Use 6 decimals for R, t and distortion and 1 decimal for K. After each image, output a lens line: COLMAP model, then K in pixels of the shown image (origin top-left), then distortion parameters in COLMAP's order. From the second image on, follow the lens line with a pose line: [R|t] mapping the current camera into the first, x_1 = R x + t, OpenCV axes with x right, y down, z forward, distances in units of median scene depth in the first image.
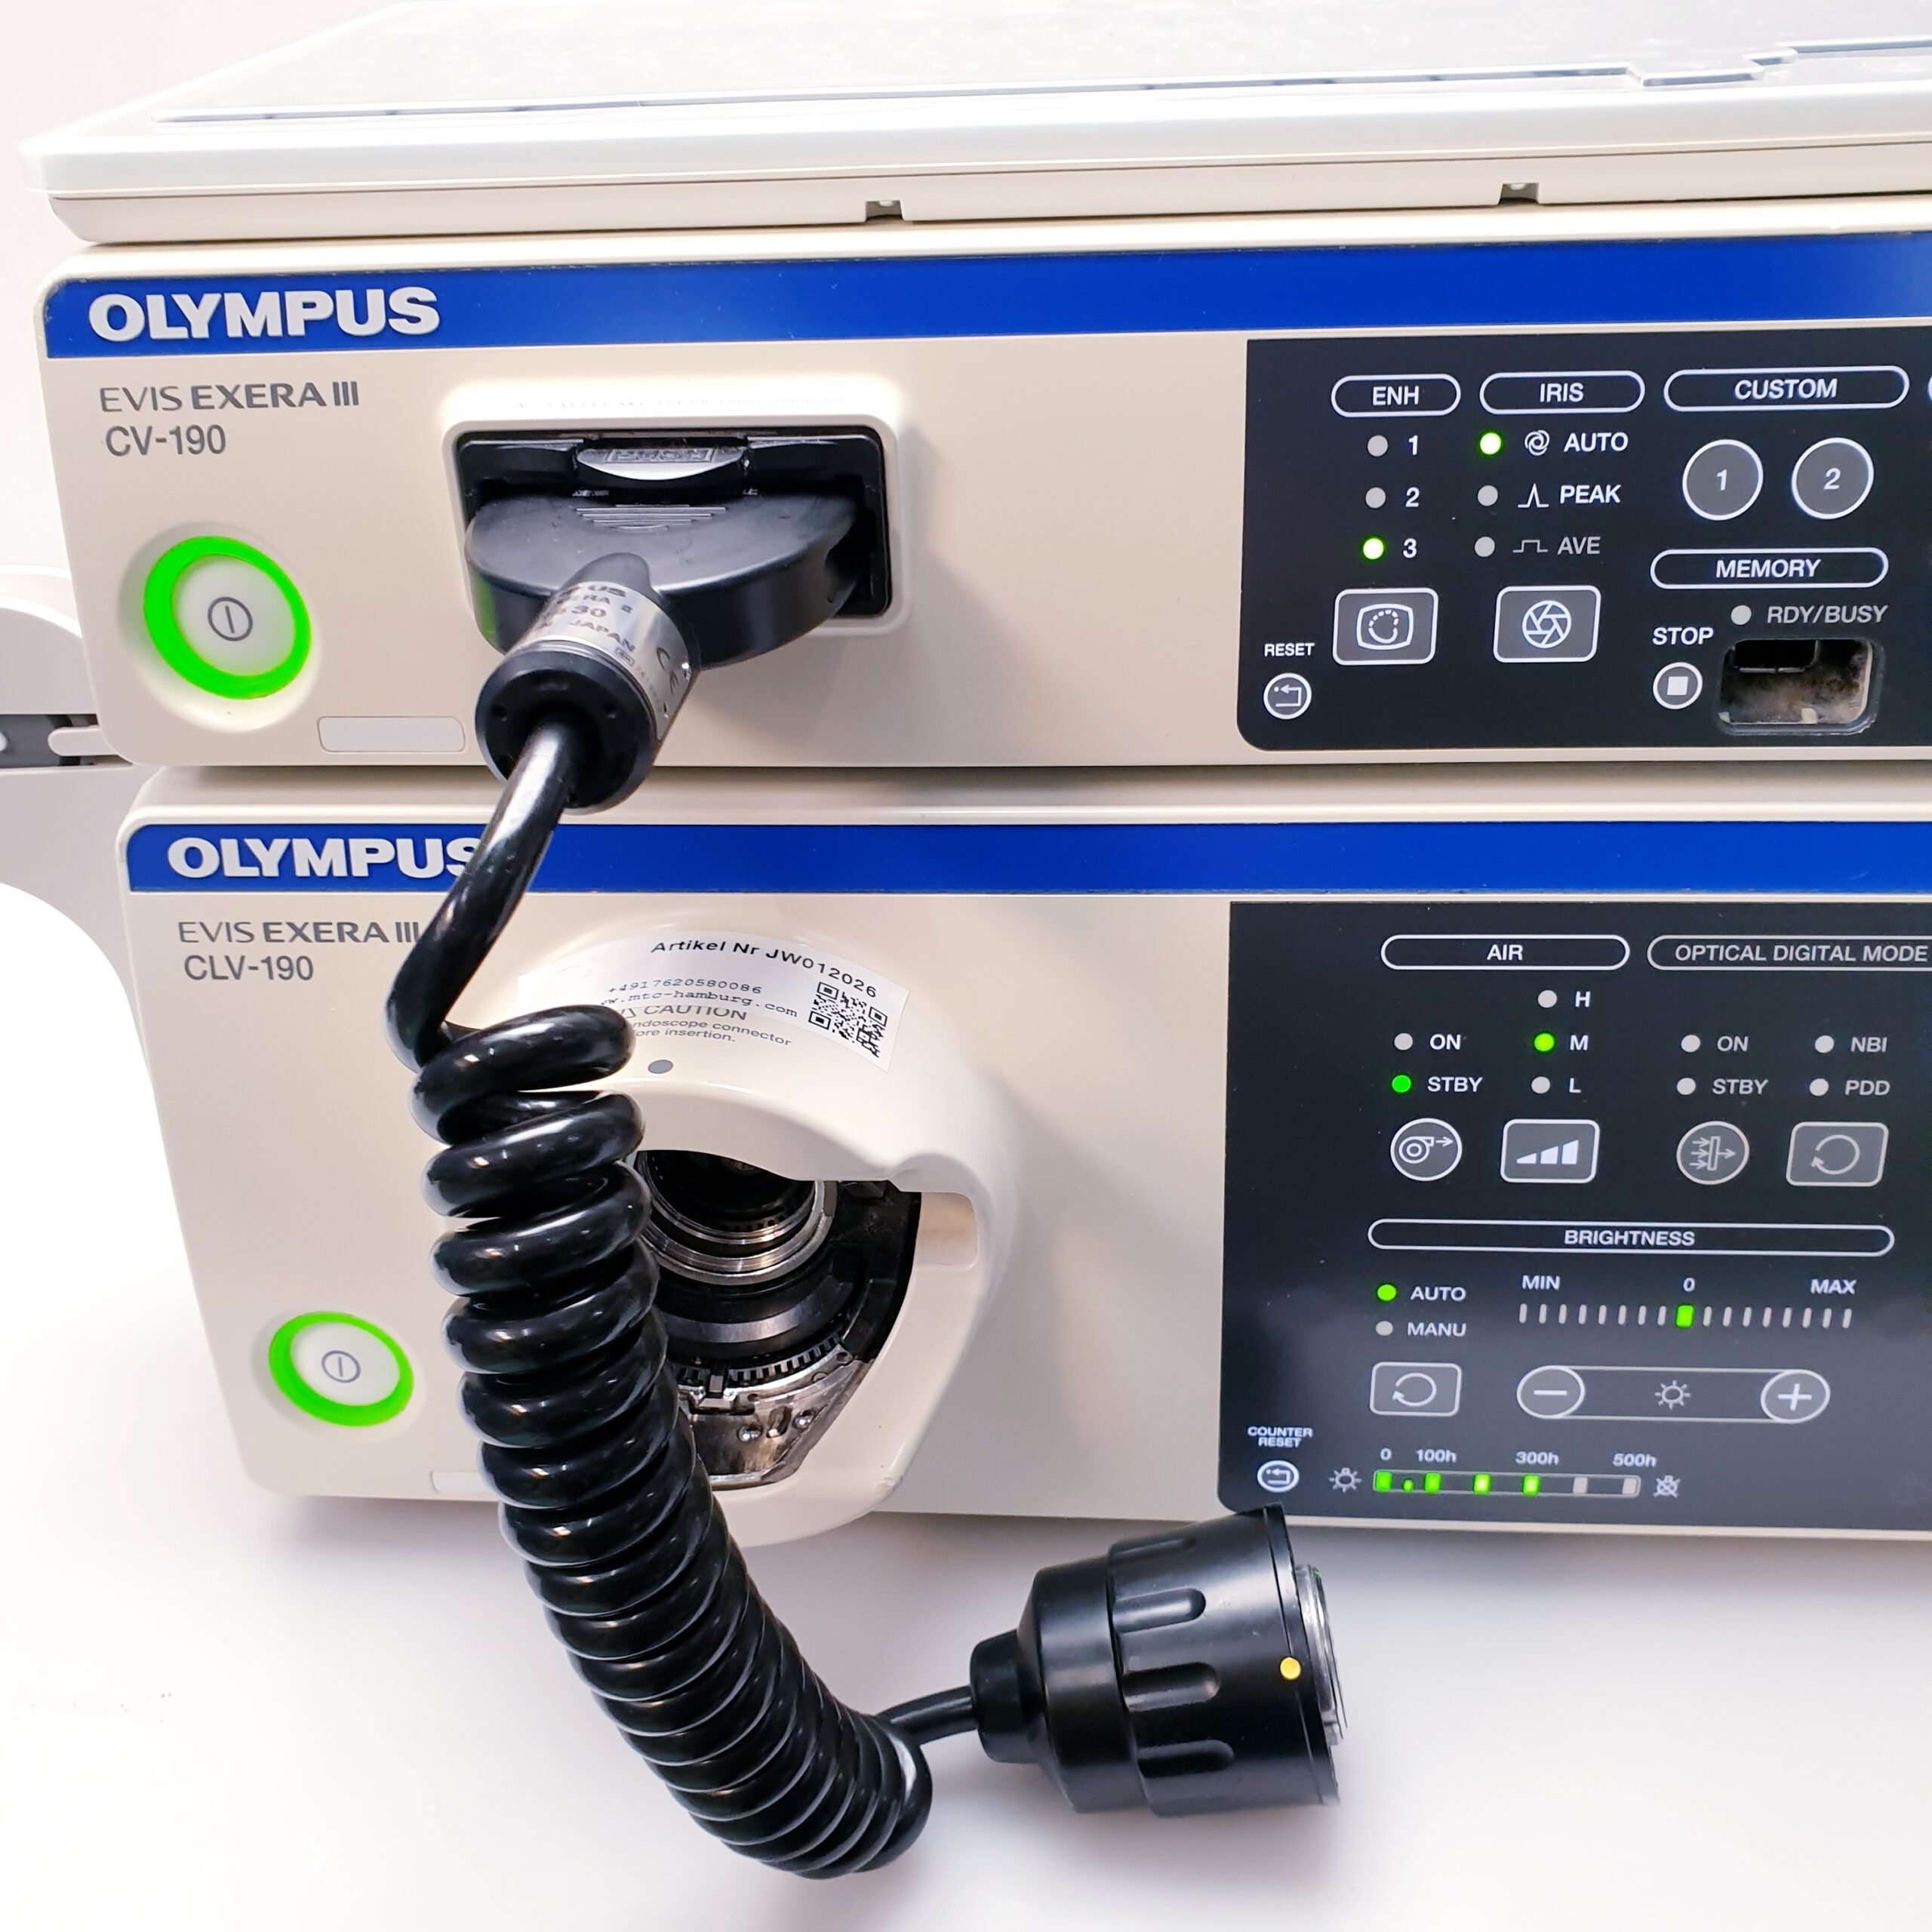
lens RADIAL K [[2025.3, 0, 957.3], [0, 2025.3, 965.0], [0, 0, 1]] dist [0.085364, -0.316729]
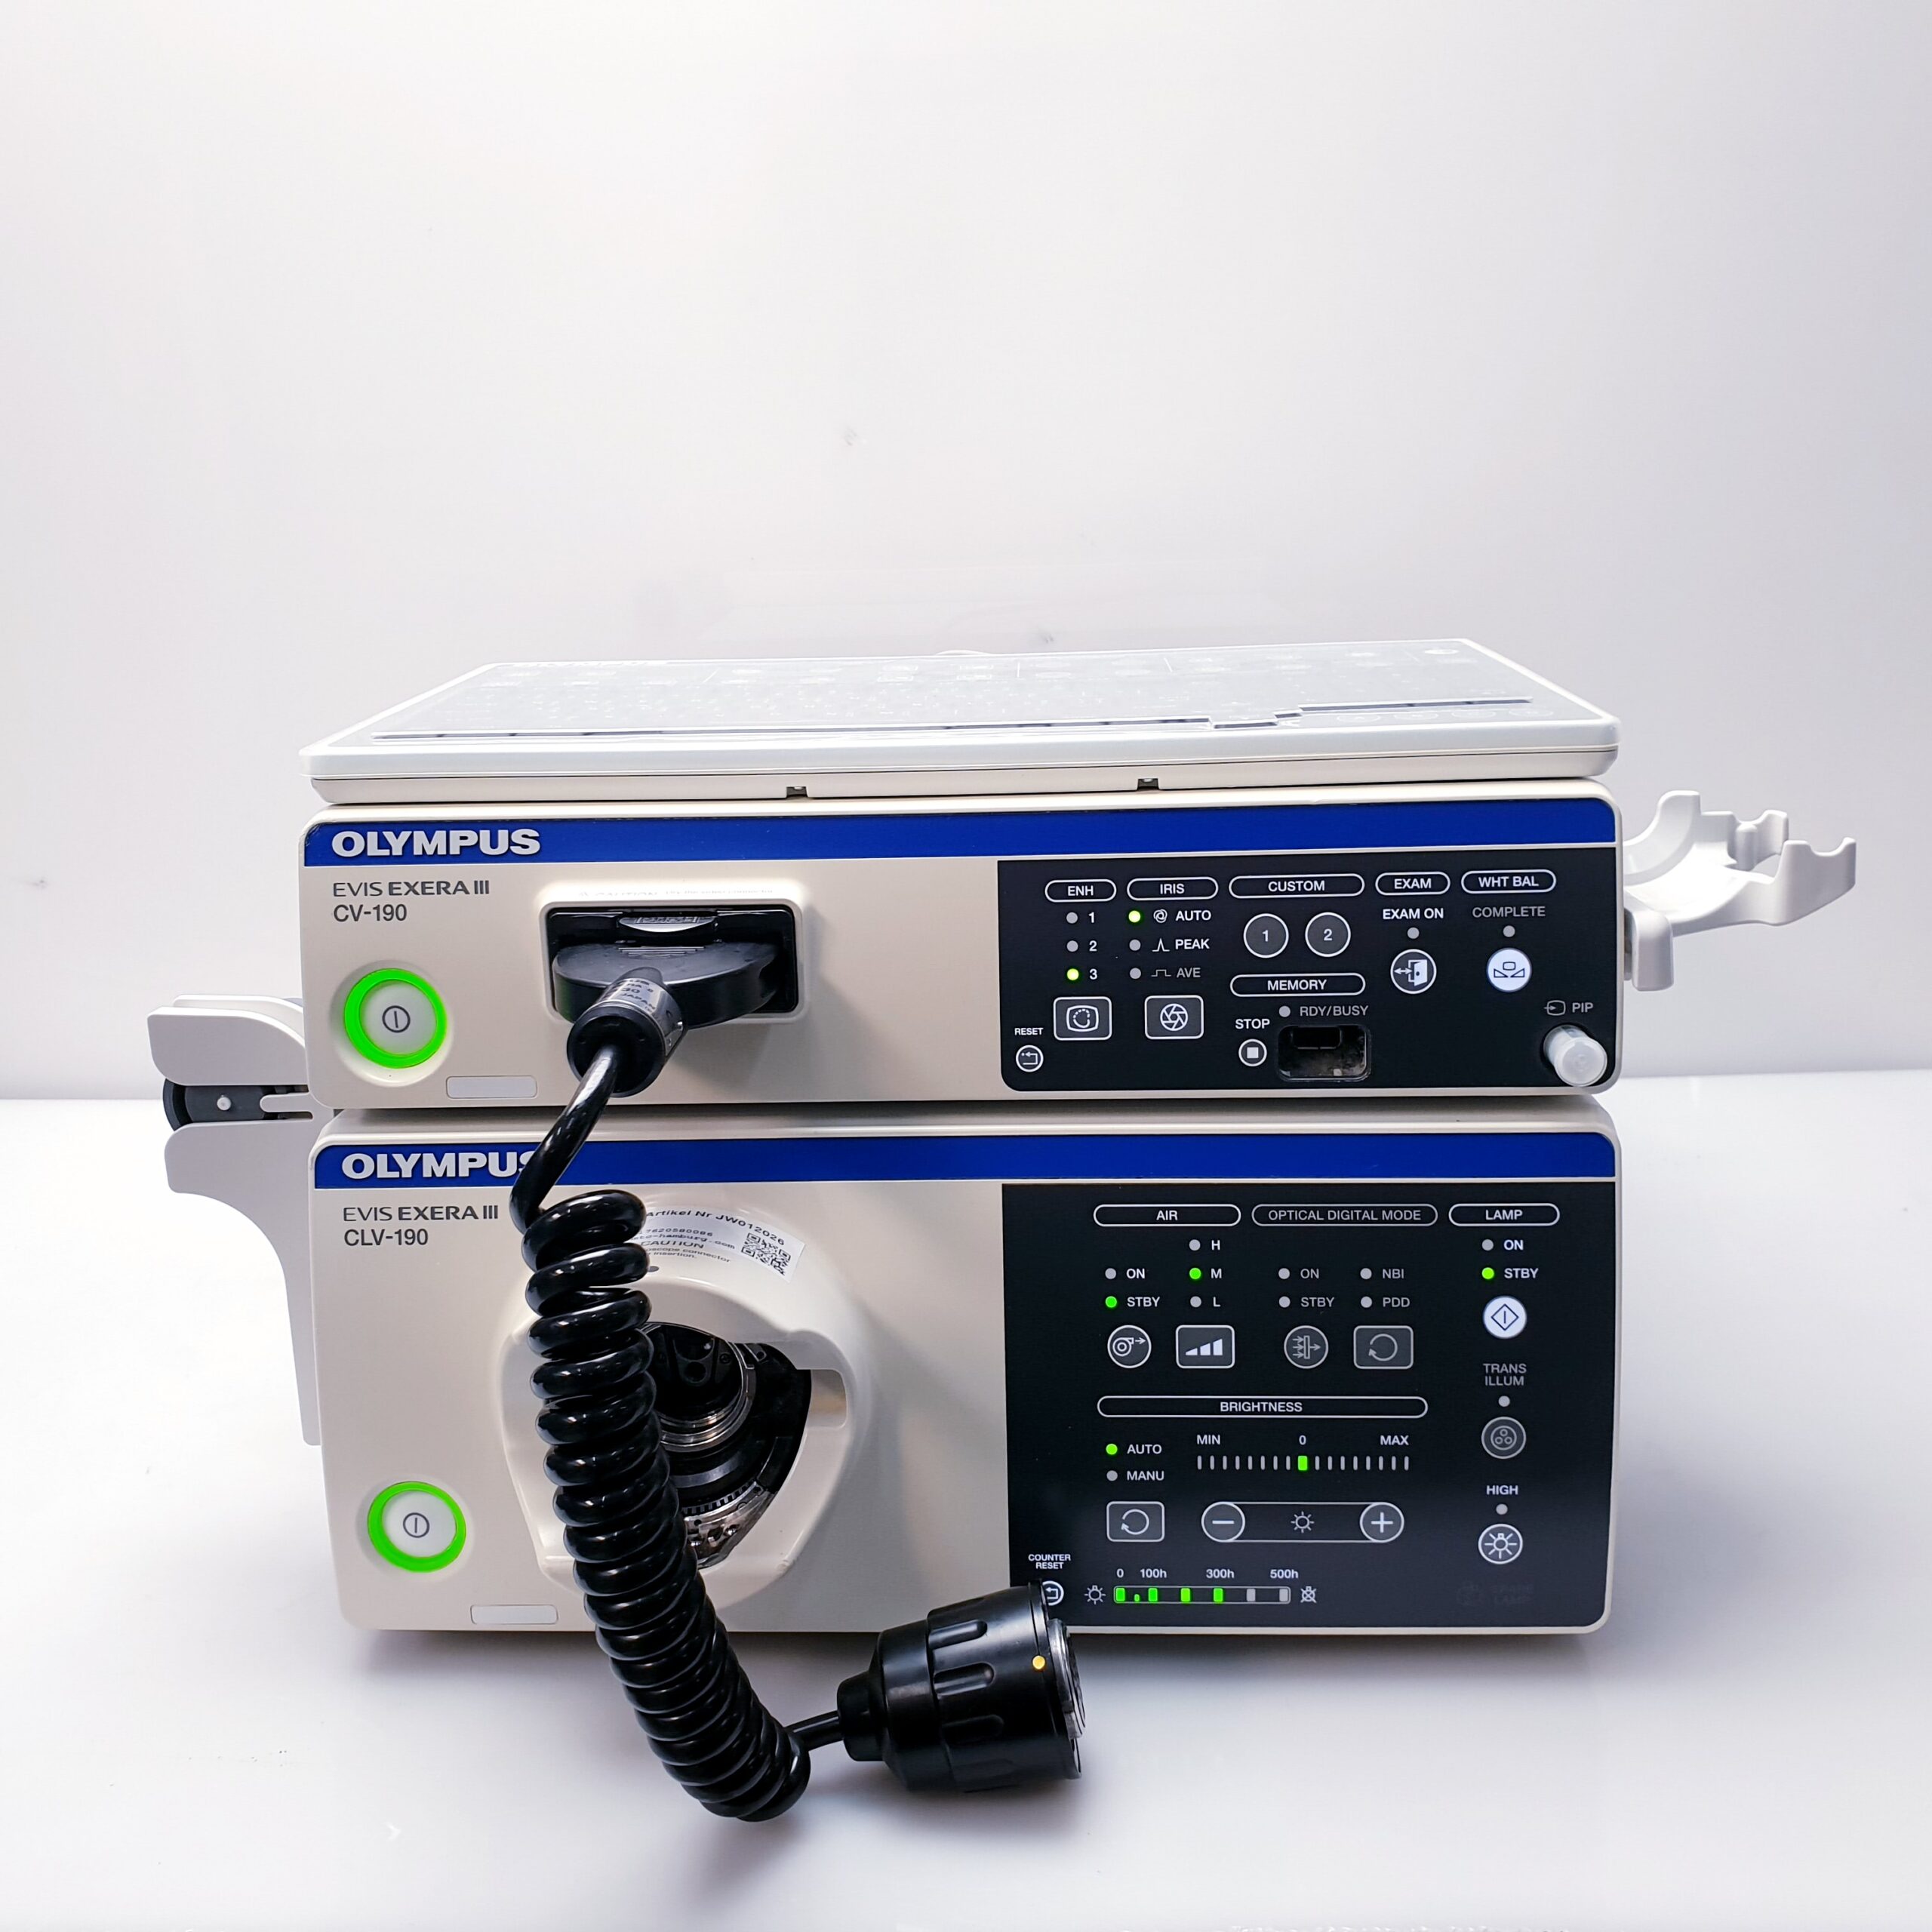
lens RADIAL K [[1928.7, 0, 959.8], [0, 1928.7, 968.3], [0, 0, 1]] dist [0.275601, -1.019096]
pose [[0.999550, 0.003556, 0.029792, 0.052670], [0.004587, 0.963167, -0.268866, 0.218383], [-0.029651, 0.268881, 0.962717, -0.552611]]
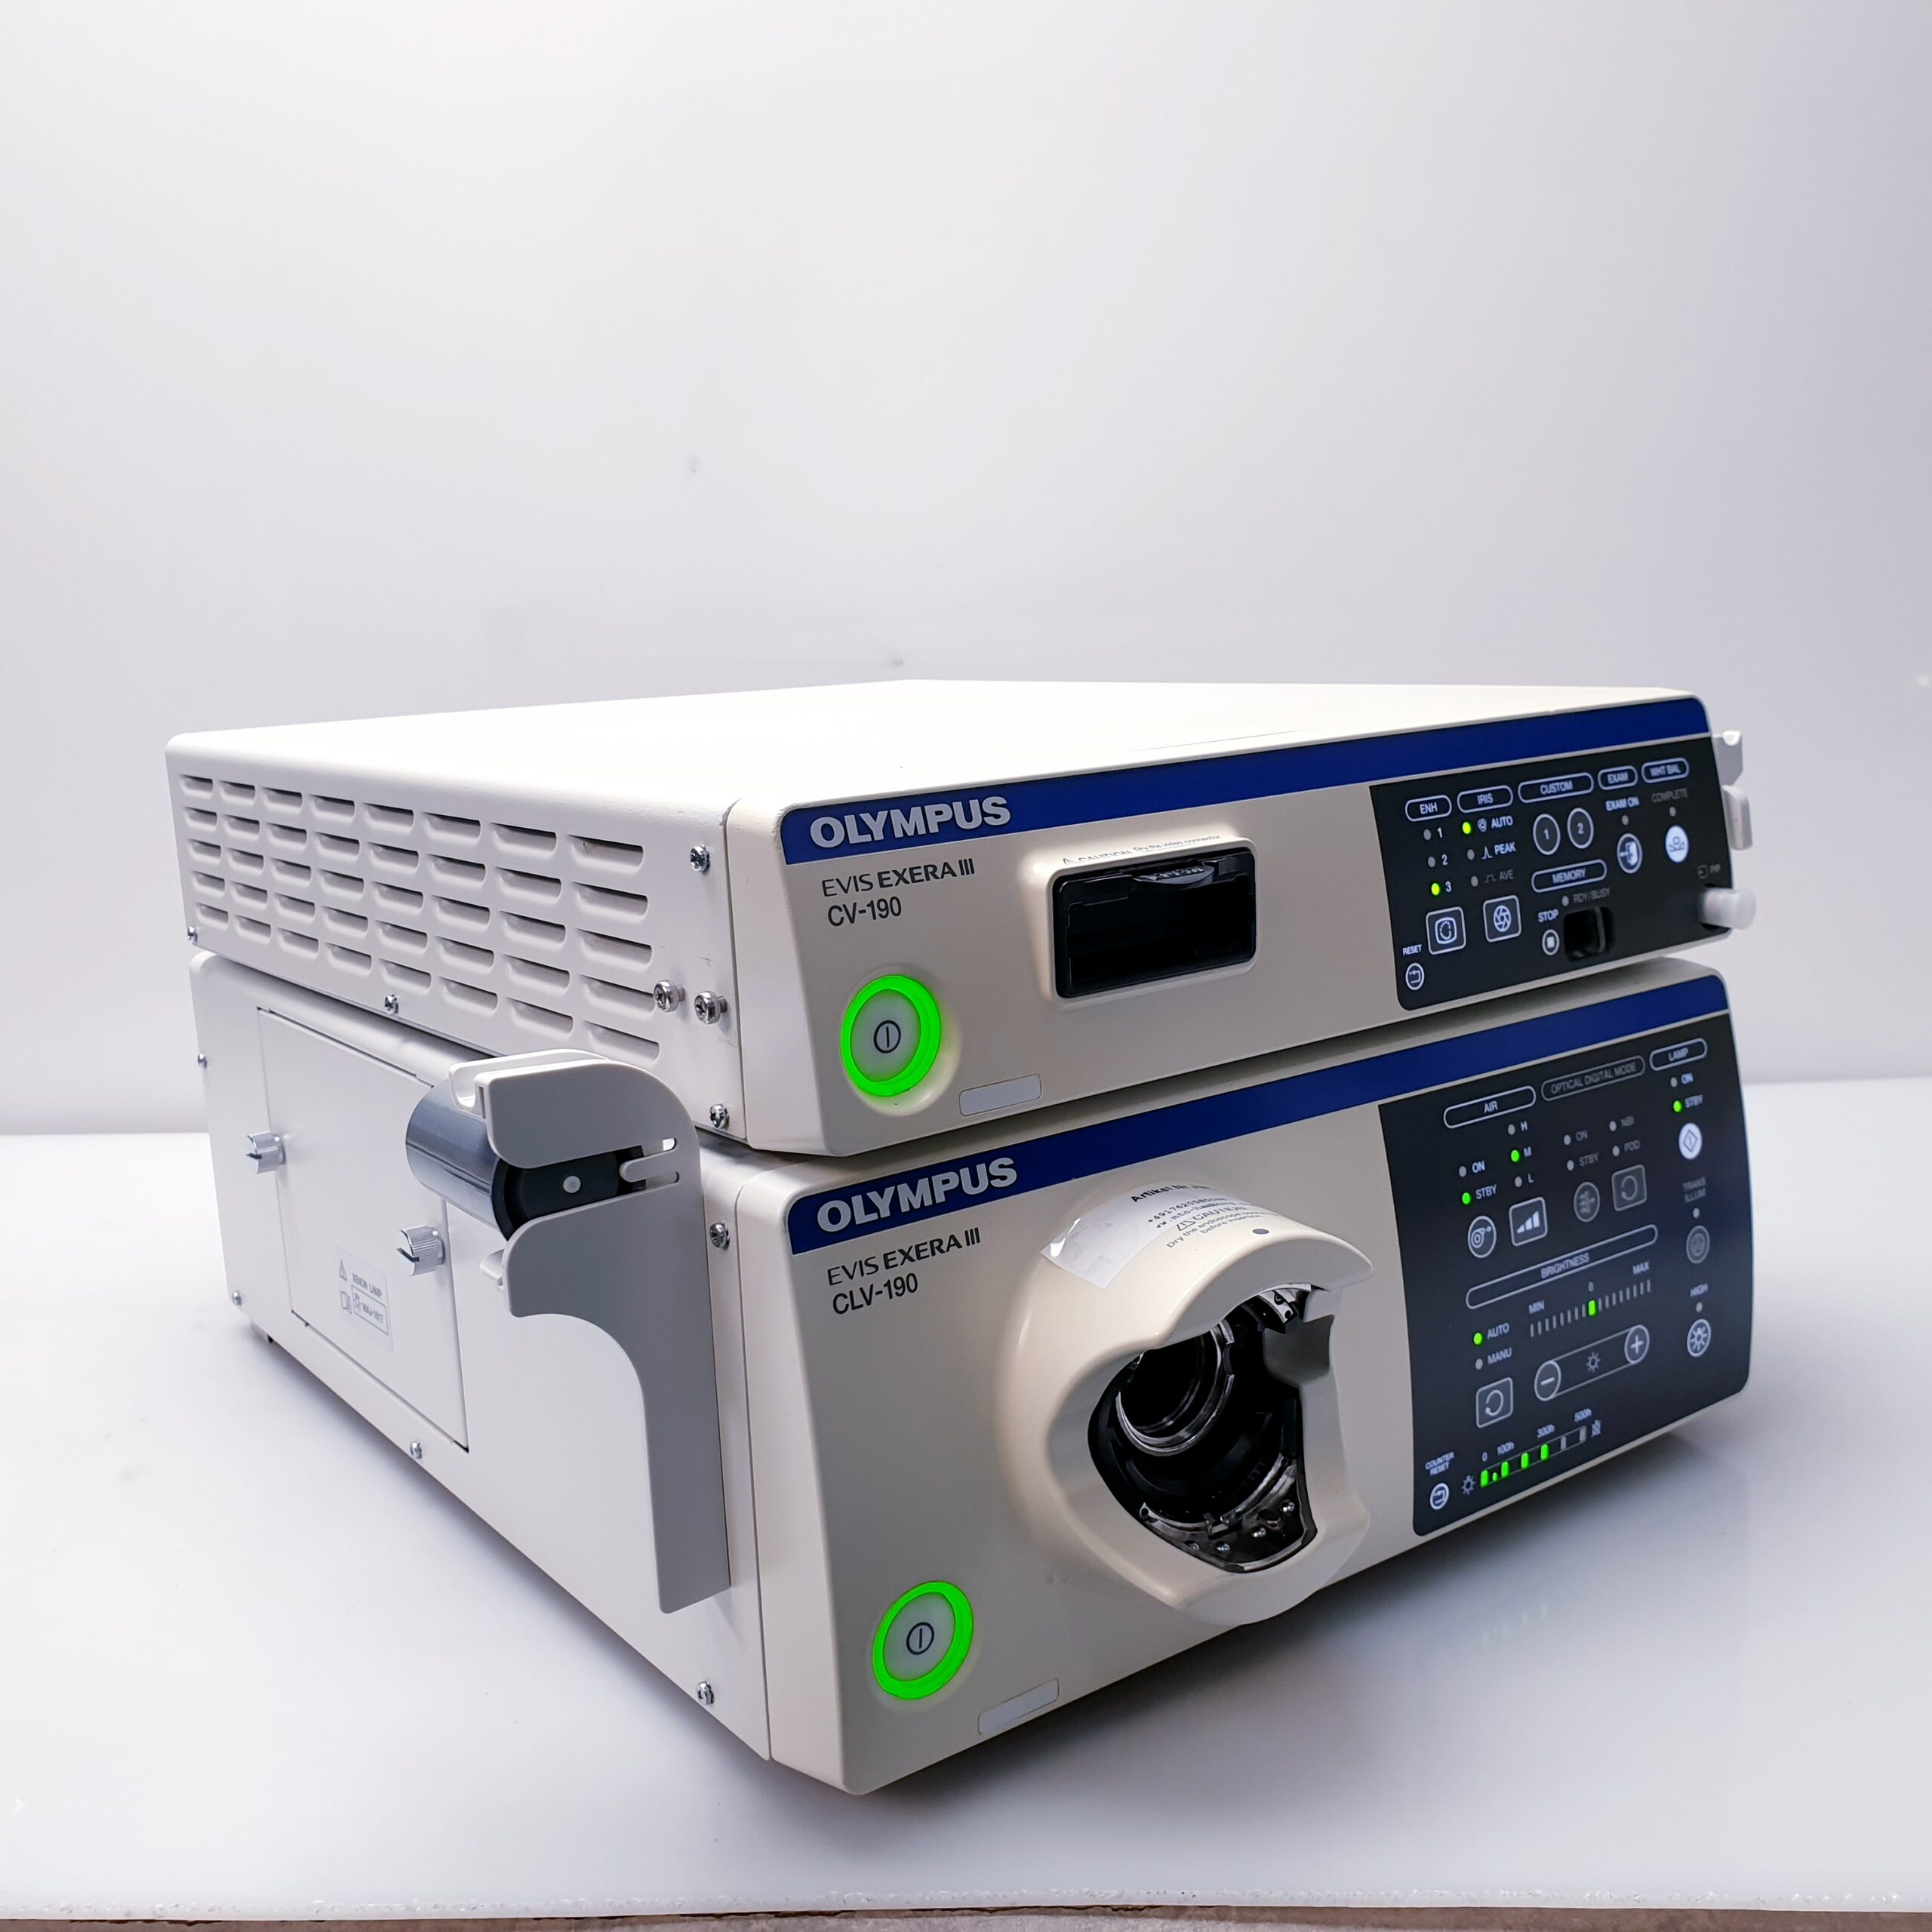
lens RADIAL K [[1945.6, 0, 948.4], [0, 1945.6, 918.4], [0, 0, 1]] dist [0.252576, -0.888679]
pose [[0.772723, -0.105645, 0.625890, -1.120253], [0.316998, 0.918511, -0.236327, 0.097022], [-0.549920, 0.381021, 0.743243, -0.073206]]
